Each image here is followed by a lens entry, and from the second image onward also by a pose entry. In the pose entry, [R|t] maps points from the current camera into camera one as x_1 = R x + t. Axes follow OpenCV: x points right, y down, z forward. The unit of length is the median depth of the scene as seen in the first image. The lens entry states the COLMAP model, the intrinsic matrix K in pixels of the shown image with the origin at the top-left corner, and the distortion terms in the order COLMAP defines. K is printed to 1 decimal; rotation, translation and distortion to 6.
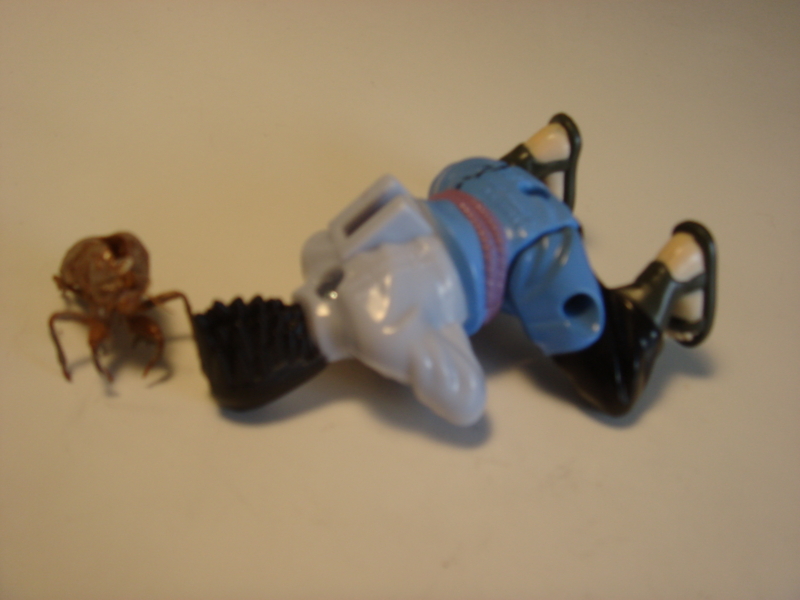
lens RADIAL K [[875.7, 0, 401.2], [0, 875.7, 296.4], [0, 0, 1]] dist [-0.153992, 0.000000]
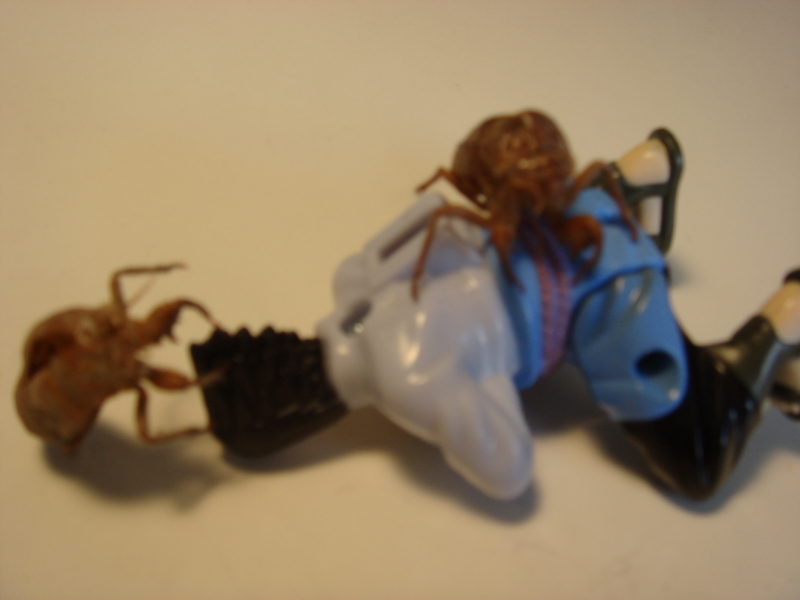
lens RADIAL K [[875.7, 0, 400.6], [0, 875.7, 303.5], [0, 0, 1]] dist [-0.153992, 0.000000]
pose [[0.986505, 0.066720, -0.149520, 0.084120], [-0.066655, 0.997761, 0.005457, -0.034370], [0.149549, 0.004583, 0.988744, 0.163881]]
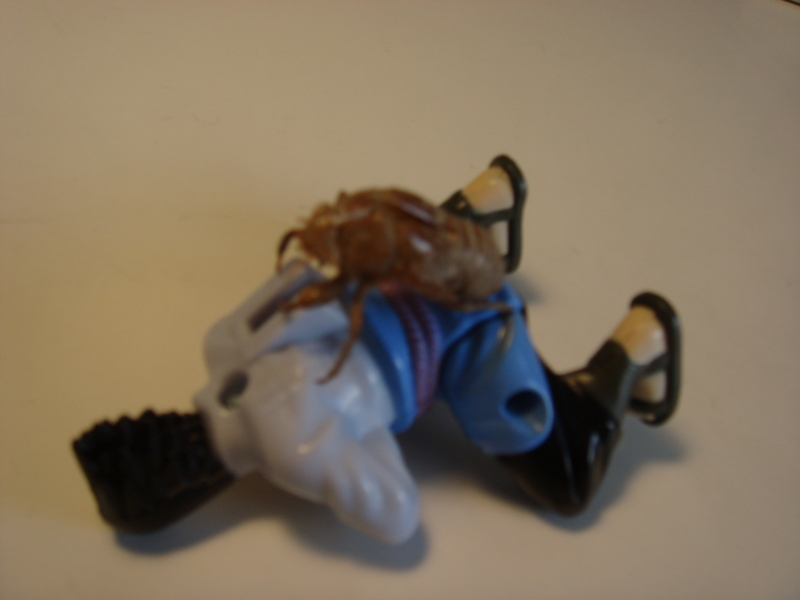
lens RADIAL K [[875.7, 0, 397.9], [0, 875.7, 301.4], [0, 0, 1]] dist [-0.153992, 0.000000]
pose [[0.998859, -0.035171, 0.032294, 0.054024], [0.033615, 0.998304, 0.047524, -0.131425], [-0.033911, -0.046384, 0.998348, 0.139355]]
